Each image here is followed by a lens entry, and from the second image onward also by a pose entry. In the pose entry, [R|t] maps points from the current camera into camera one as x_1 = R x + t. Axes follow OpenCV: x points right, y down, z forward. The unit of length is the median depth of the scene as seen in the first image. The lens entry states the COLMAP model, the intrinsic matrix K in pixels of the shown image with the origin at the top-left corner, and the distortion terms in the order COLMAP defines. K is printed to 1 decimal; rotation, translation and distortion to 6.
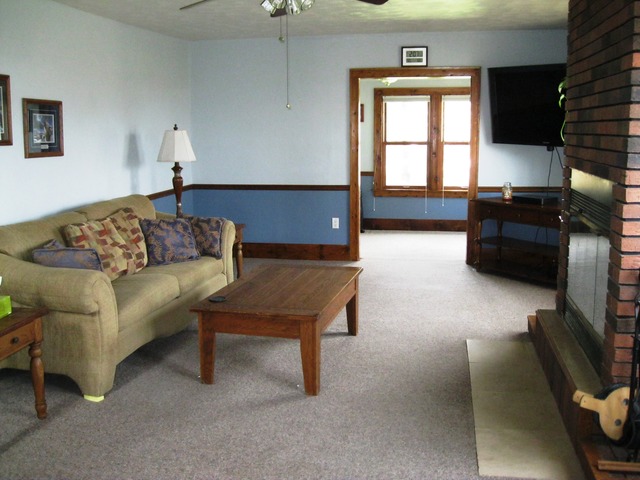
lens RADIAL K [[651.1, 0, 320.0], [0, 651.1, 240.0], [0, 0, 1]] dist [-0.260285, 0.001372]
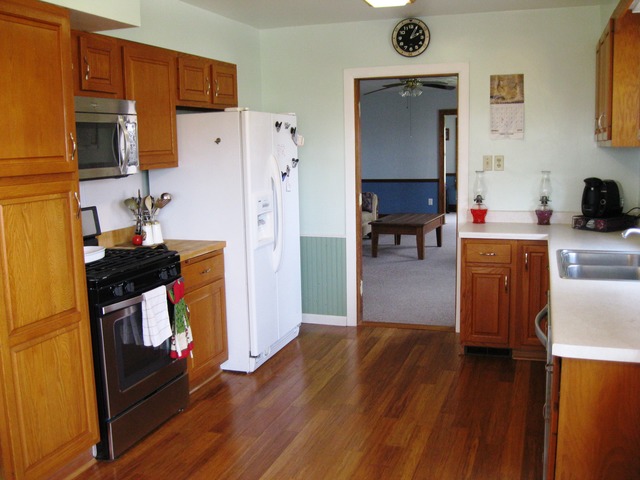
lens RADIAL K [[651.1, 0, 320.0], [0, 651.1, 240.0], [0, 0, 1]] dist [-0.260285, 0.001372]
pose [[0.990217, 0.008195, -0.139294, -0.025797], [-0.011219, 0.999718, -0.020935, 0.113023], [0.139083, 0.022293, 0.990030, -0.700763]]
